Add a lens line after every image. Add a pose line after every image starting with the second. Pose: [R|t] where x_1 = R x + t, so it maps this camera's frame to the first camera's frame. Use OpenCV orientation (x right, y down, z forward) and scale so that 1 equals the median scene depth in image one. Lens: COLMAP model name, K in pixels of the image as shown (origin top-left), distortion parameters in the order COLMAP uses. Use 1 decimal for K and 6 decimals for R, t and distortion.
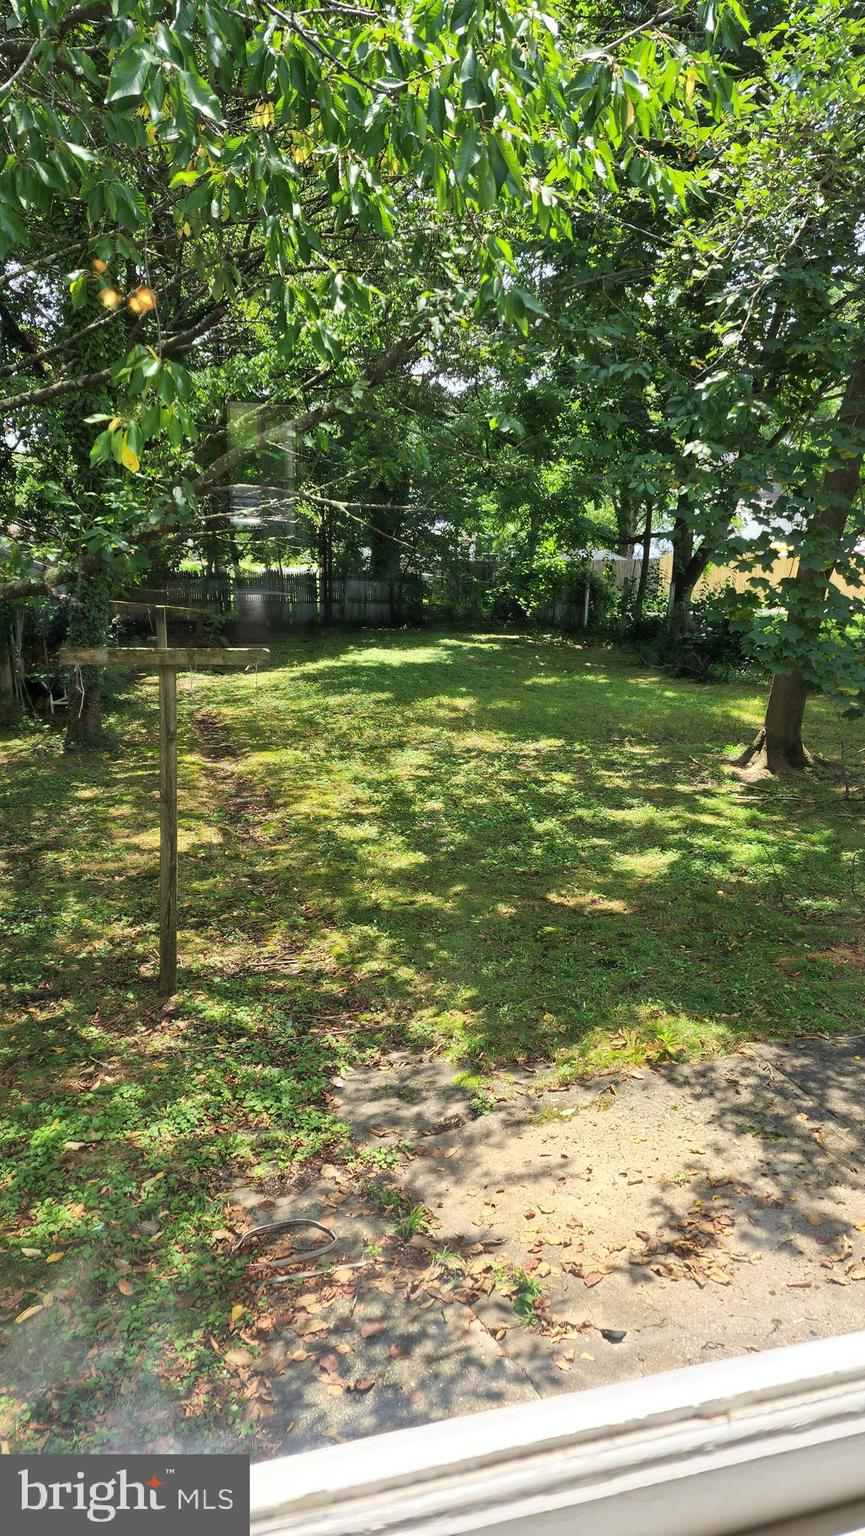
lens RADIAL K [[995.4, 0, 432.5], [0, 995.4, 768.0], [0, 0, 1]] dist [0.140462, -0.185132]
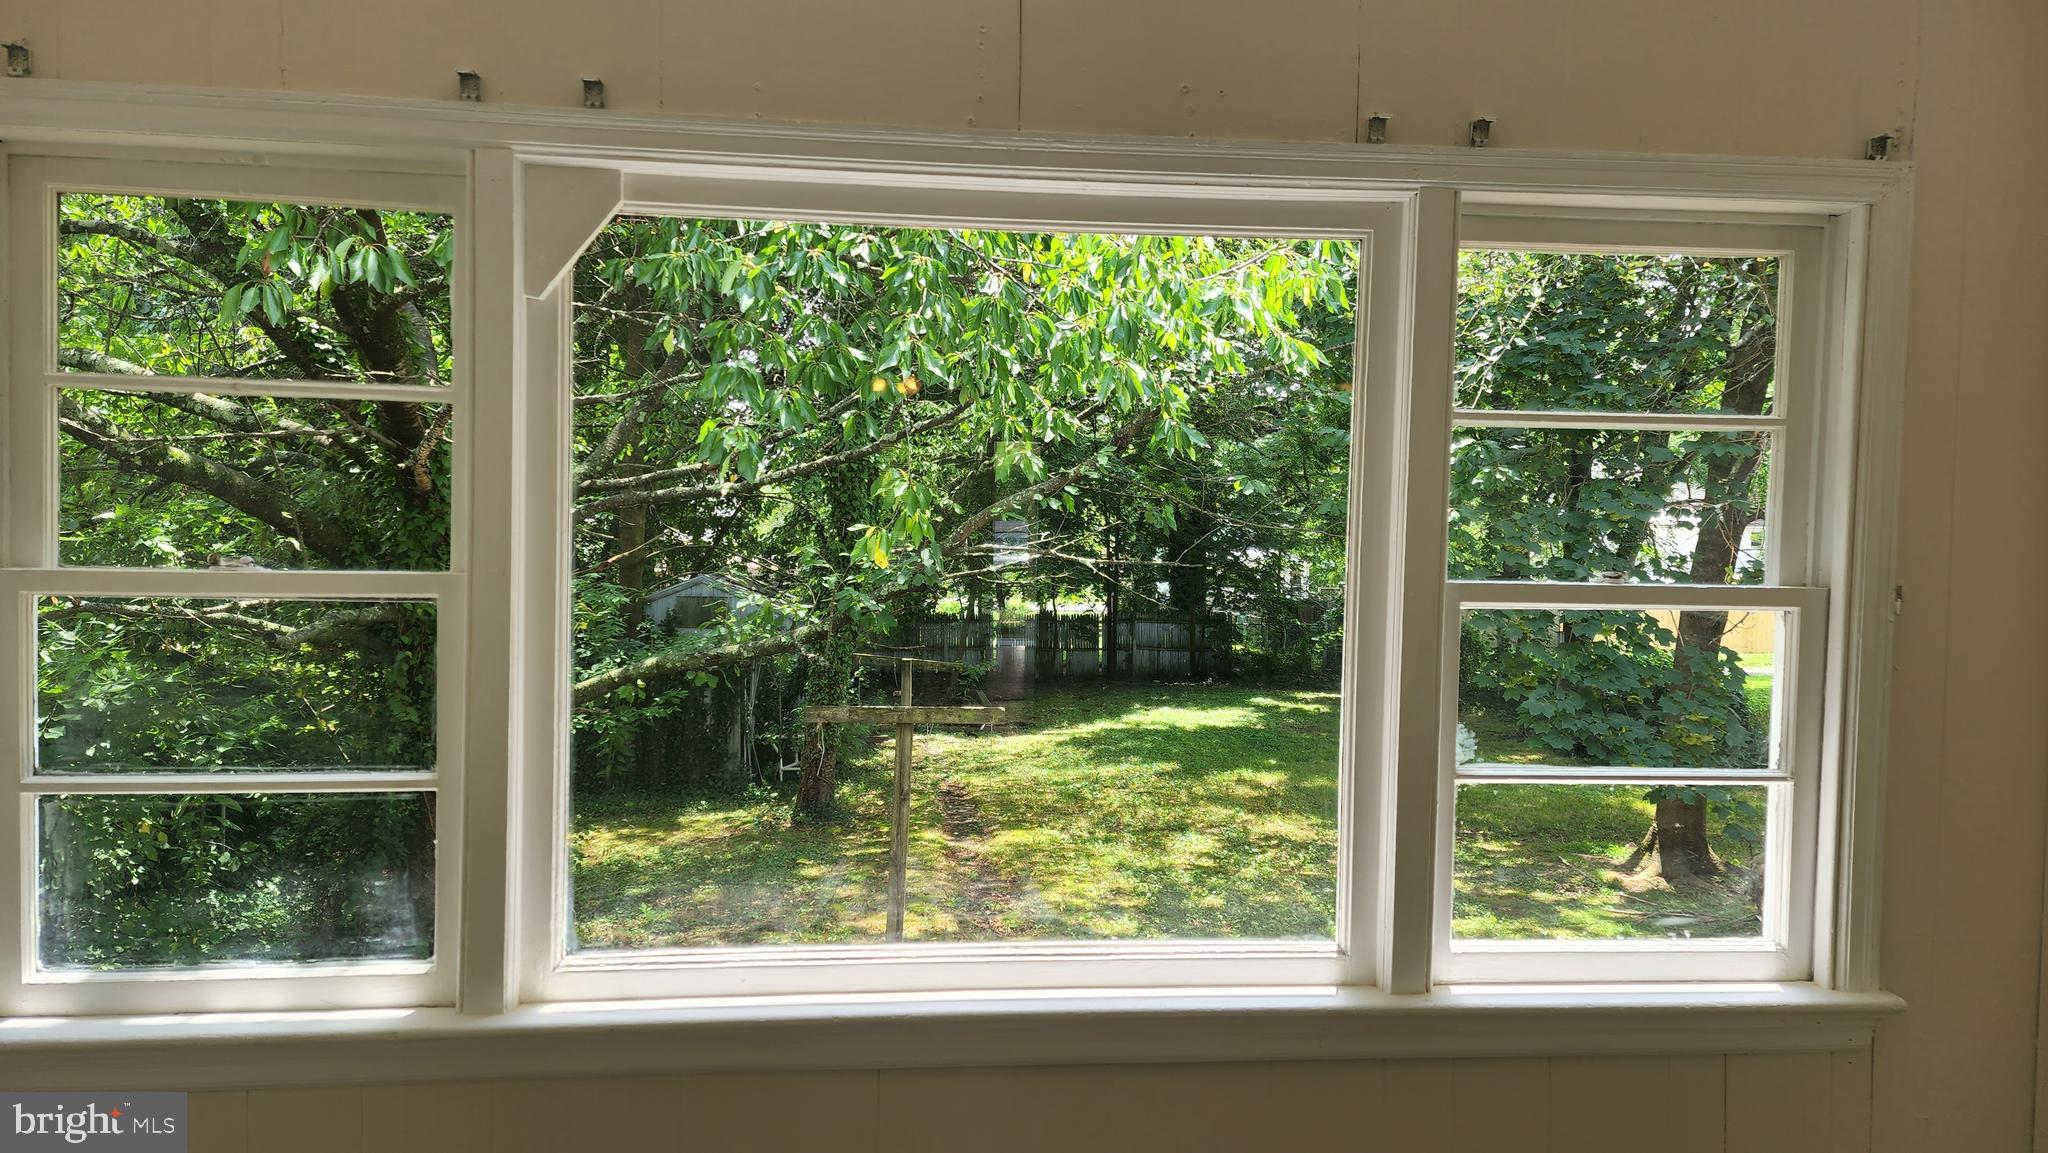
lens RADIAL K [[1327.2, 0, 1032.0], [0, 1327.2, 565.2], [0, 0, 1]] dist [0.140462, -0.185132]
pose [[0.985269, -0.004443, -0.170952, 0.038437], [-0.033827, 0.974847, -0.220294, 0.013727], [0.167631, 0.222832, 0.960336, -0.124437]]
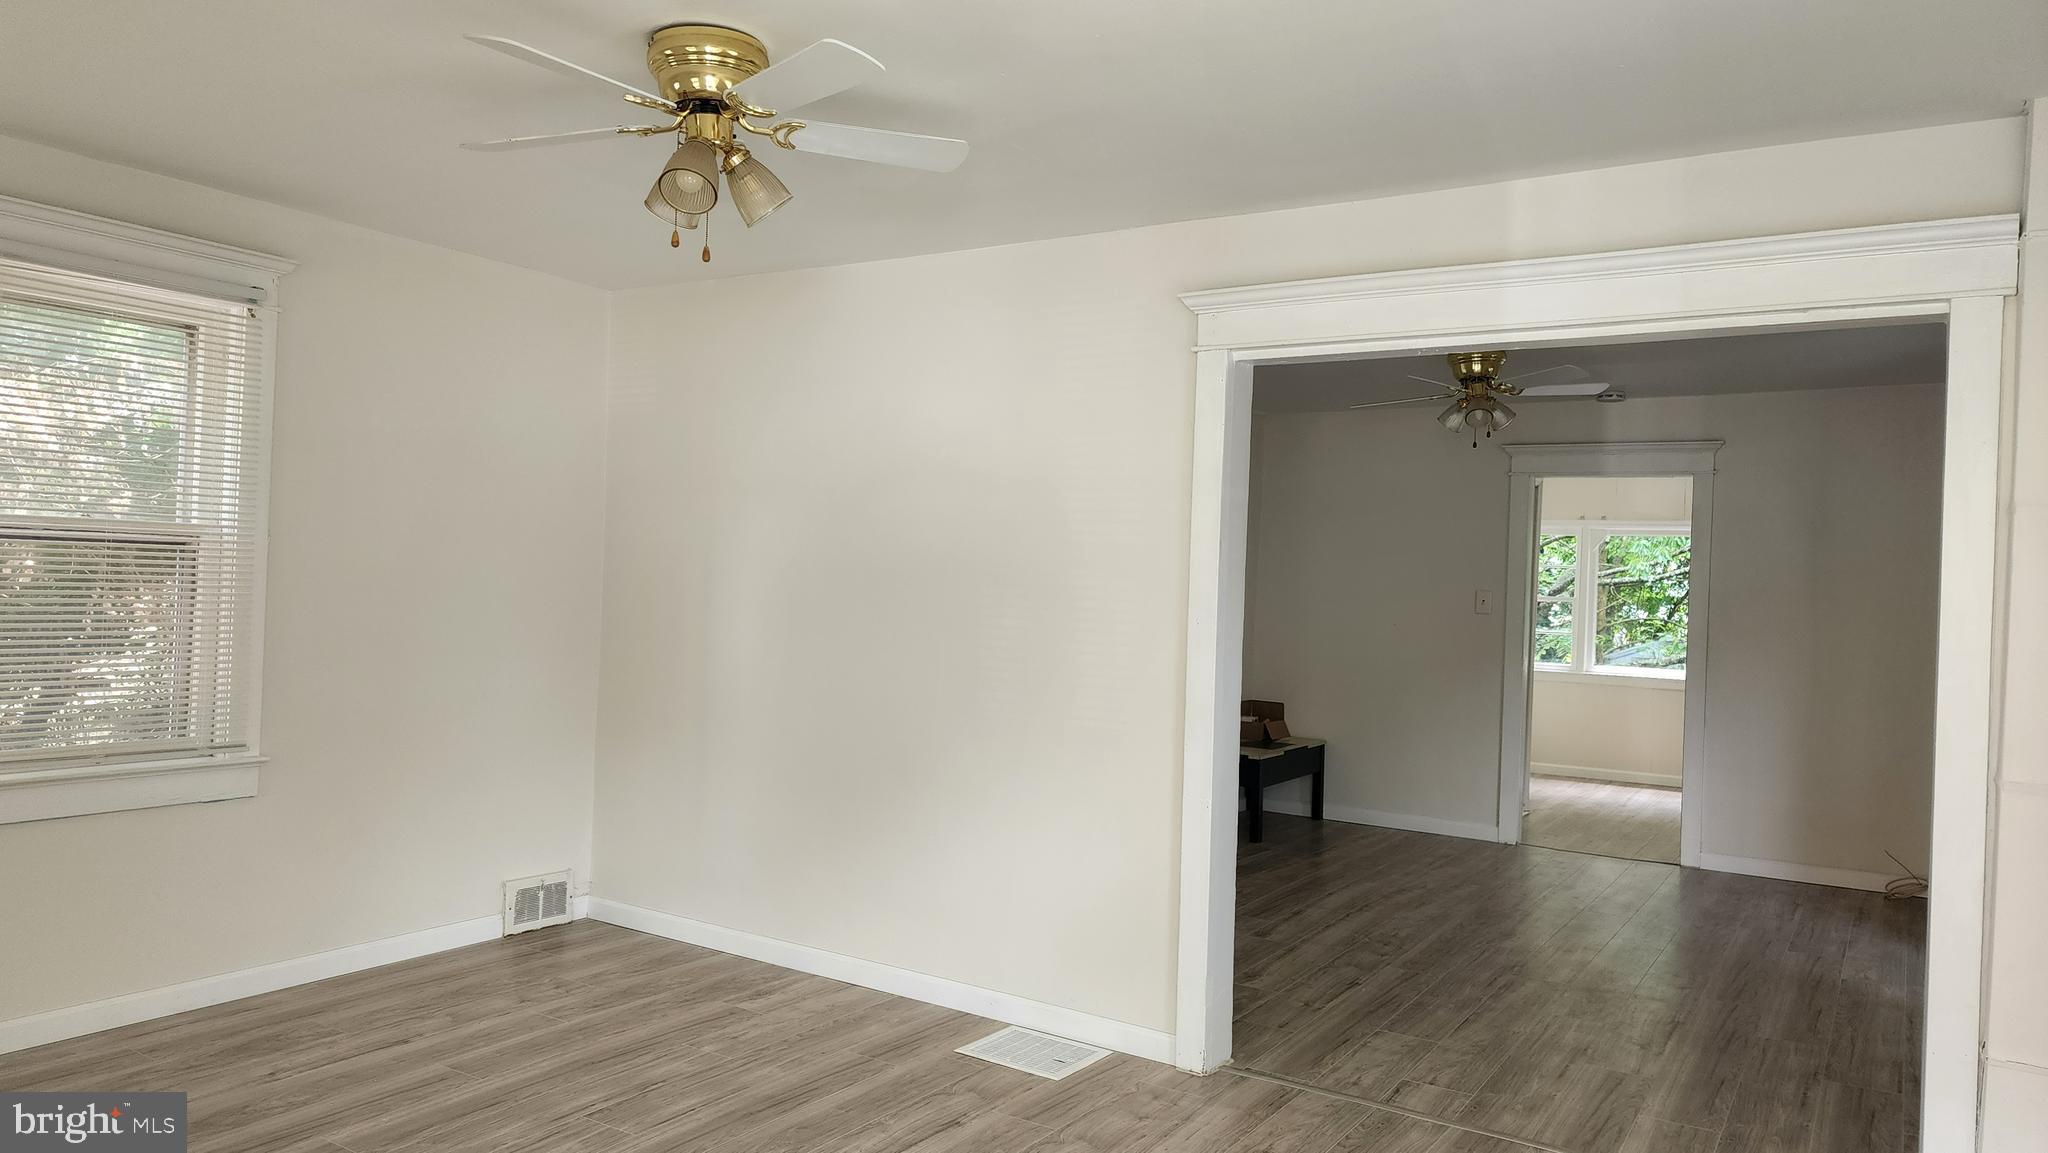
lens RADIAL K [[1377.6, 0, 1026.5], [0, 1377.6, 562.8], [0, 0, 1]] dist [0.052836, -0.001756]
pose [[0.661770, -0.001245, -0.749706, 0.400204], [-0.213939, 0.958104, -0.190437, 0.215835], [0.718533, 0.286417, 0.633779, -0.845572]]
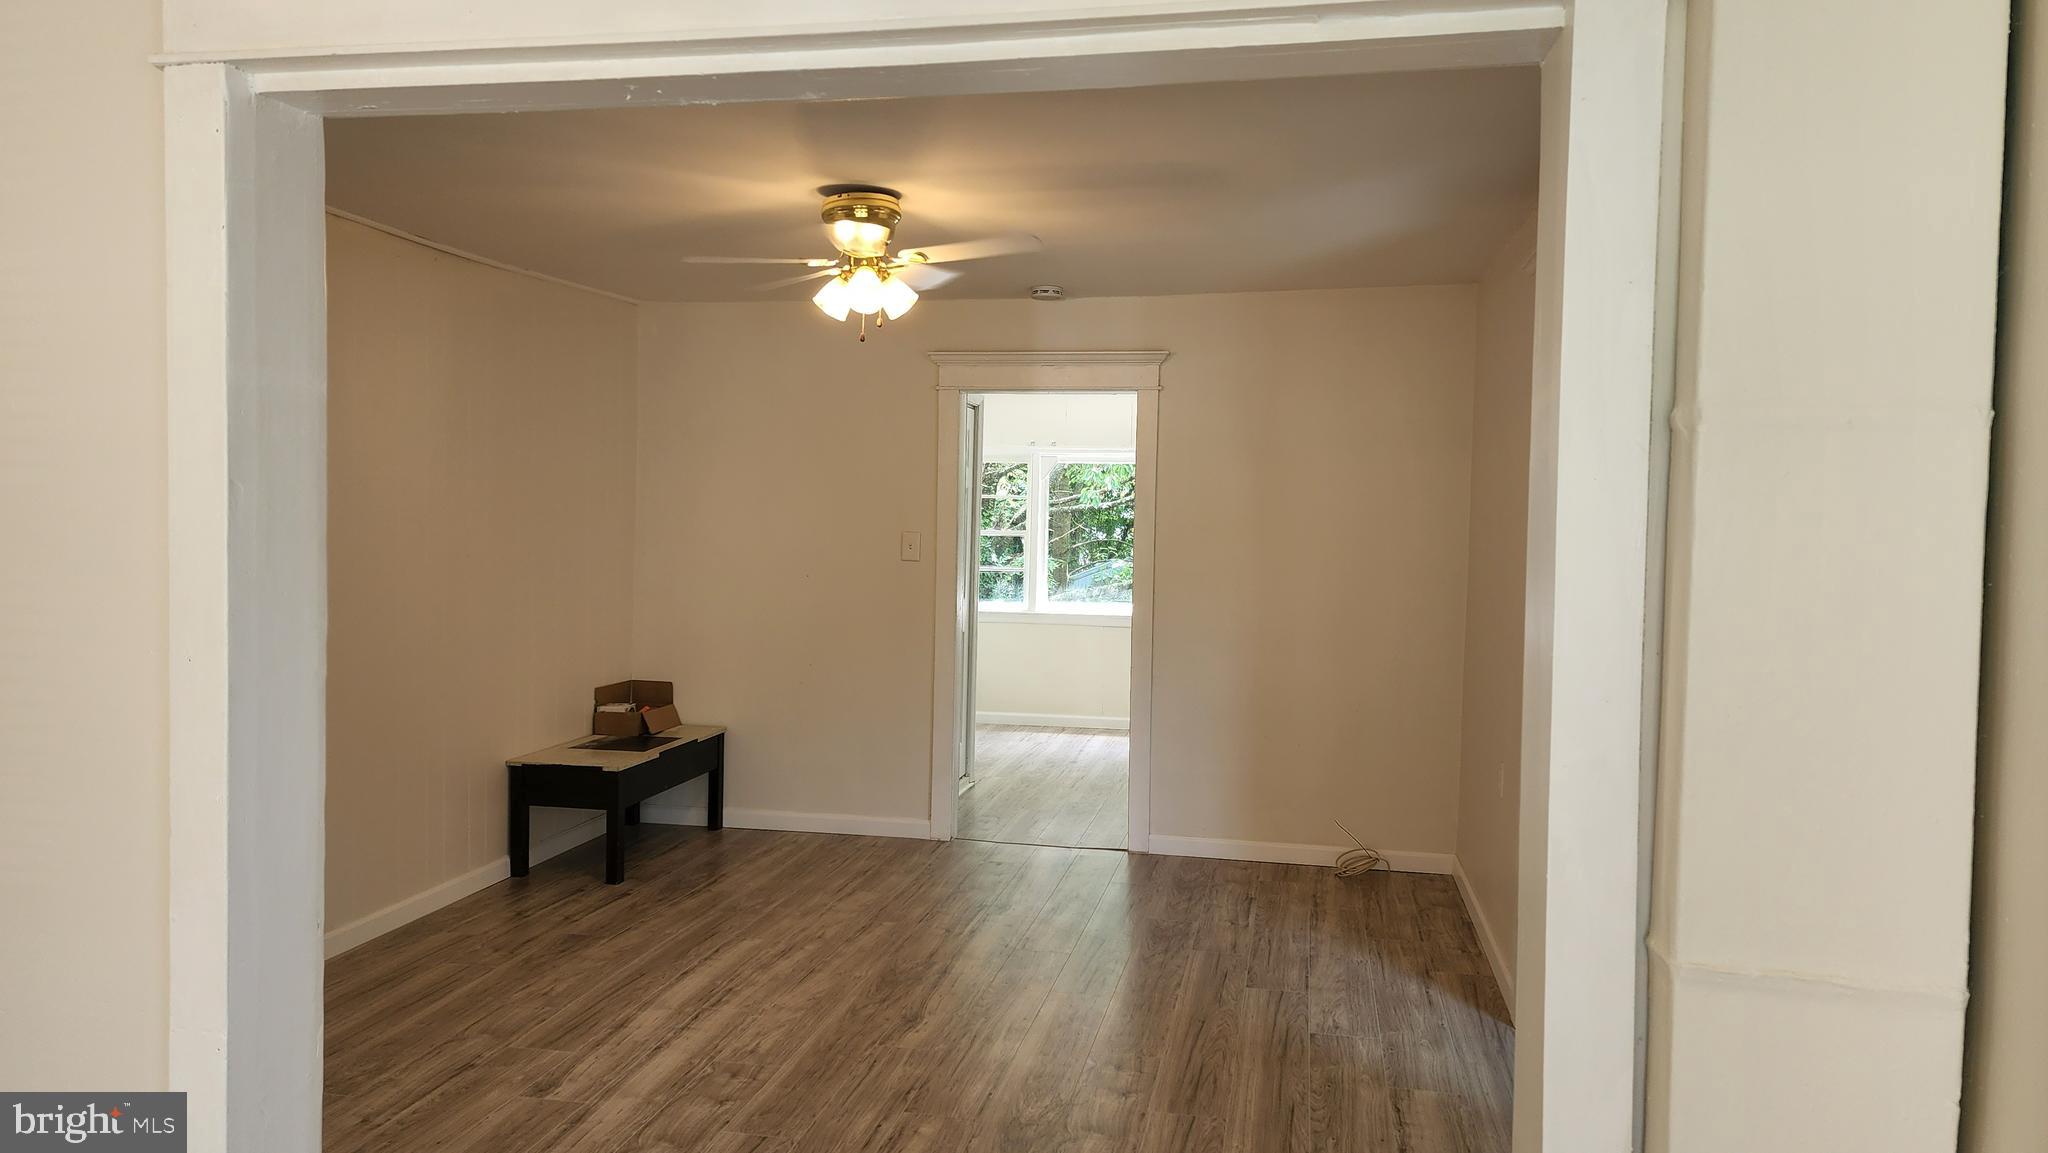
lens RADIAL K [[1327.2, 0, 1032.0], [0, 1327.2, 565.2], [0, 0, 1]] dist [0.140462, -0.185132]
pose [[0.884534, 0.010651, -0.466354, 0.330436], [-0.115890, 0.973413, -0.197576, 0.164096], [0.451851, 0.228808, 0.862252, -0.684458]]
